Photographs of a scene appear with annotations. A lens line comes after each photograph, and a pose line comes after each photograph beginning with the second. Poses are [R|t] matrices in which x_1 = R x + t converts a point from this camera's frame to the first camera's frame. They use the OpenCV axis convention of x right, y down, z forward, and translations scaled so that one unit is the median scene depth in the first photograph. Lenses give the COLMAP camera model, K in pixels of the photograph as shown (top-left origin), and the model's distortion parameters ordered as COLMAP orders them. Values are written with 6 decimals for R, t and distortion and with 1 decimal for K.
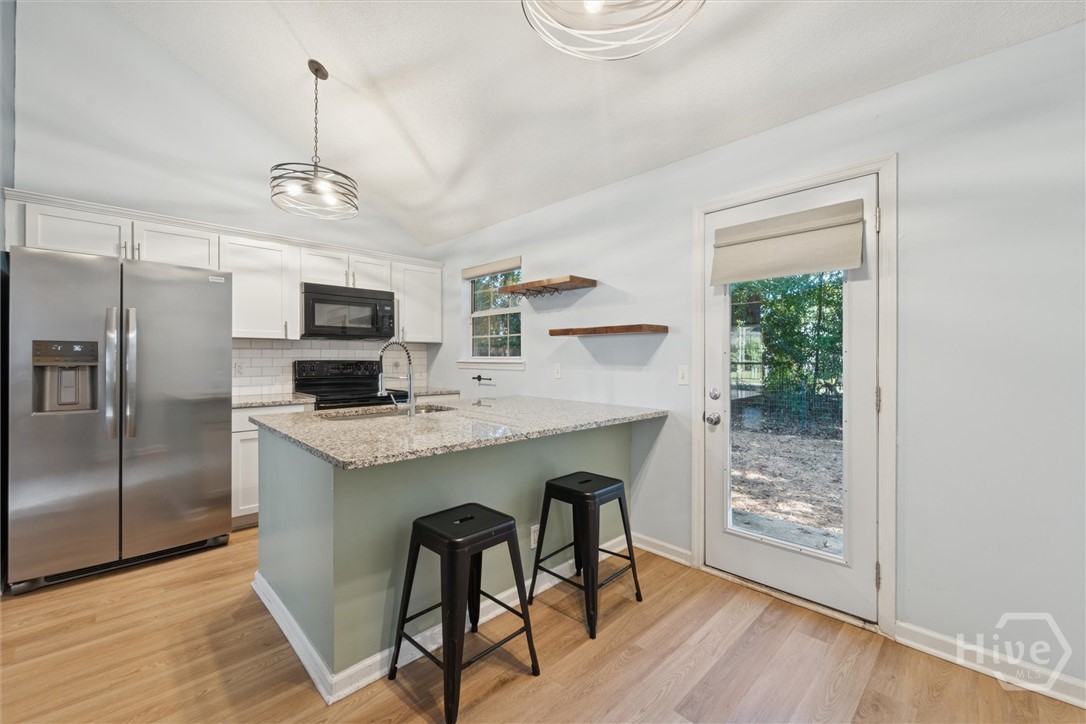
lens RADIAL K [[441.7, 0, 537.7], [0, 441.7, 358.4], [0, 0, 1]] dist [-0.000875, -0.000811]
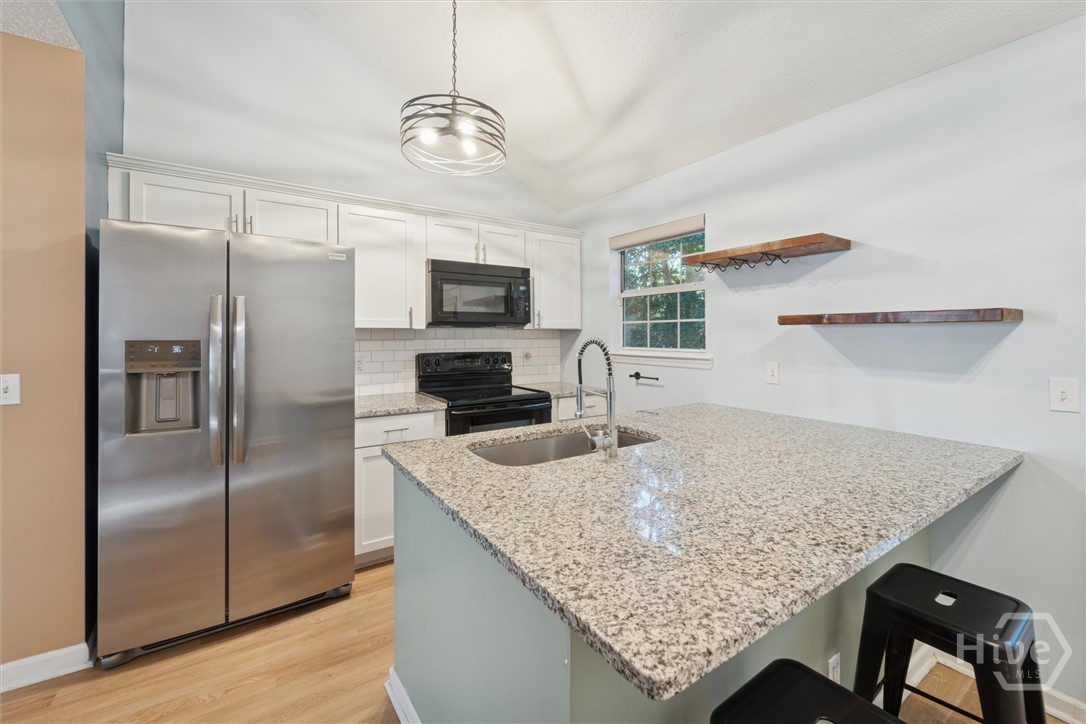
lens RADIAL K [[441.7, 0, 538.7], [0, 441.7, 335.9], [0, 0, 1]] dist [-0.000875, -0.000811]
pose [[0.983397, -0.000946, -0.181466, -0.208274], [0.001236, 0.999998, 0.001483, -0.034845], [0.181464, -0.001683, 0.983396, 0.263035]]
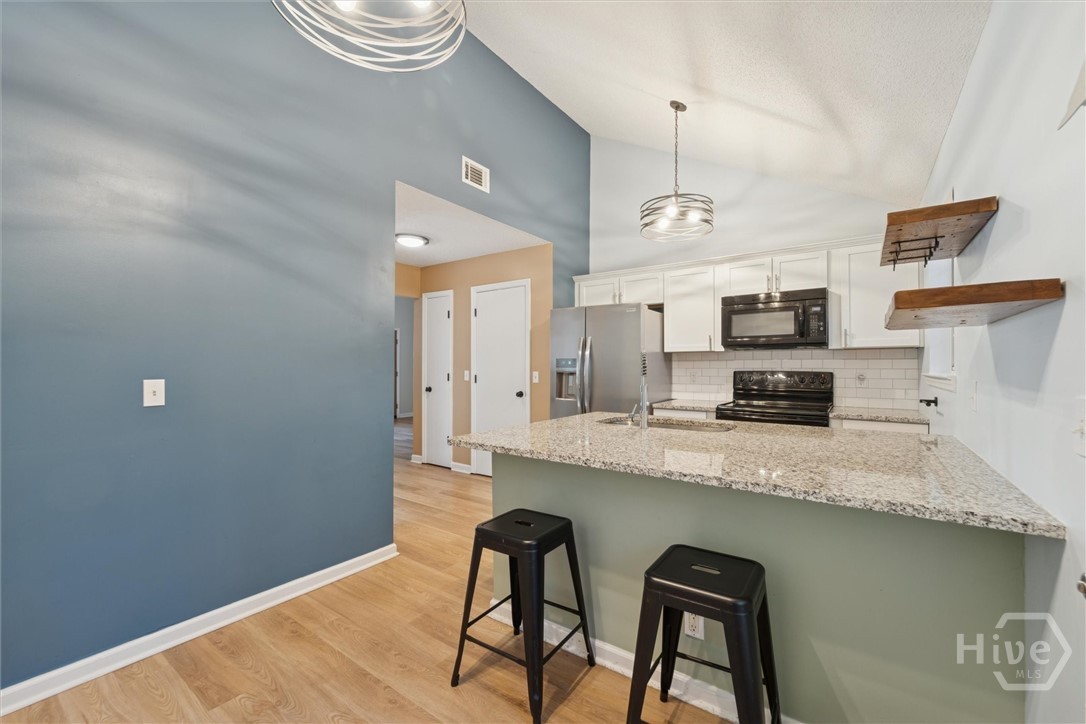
lens RADIAL K [[441.7, 0, 564.1], [0, 441.7, 358.4], [0, 0, 1]] dist [-0.000875, -0.000811]
pose [[0.193181, -0.019293, -0.980973, 0.479702], [-0.002608, 0.999793, -0.020177, -0.003320], [0.981160, 0.006456, 0.193090, 0.477945]]
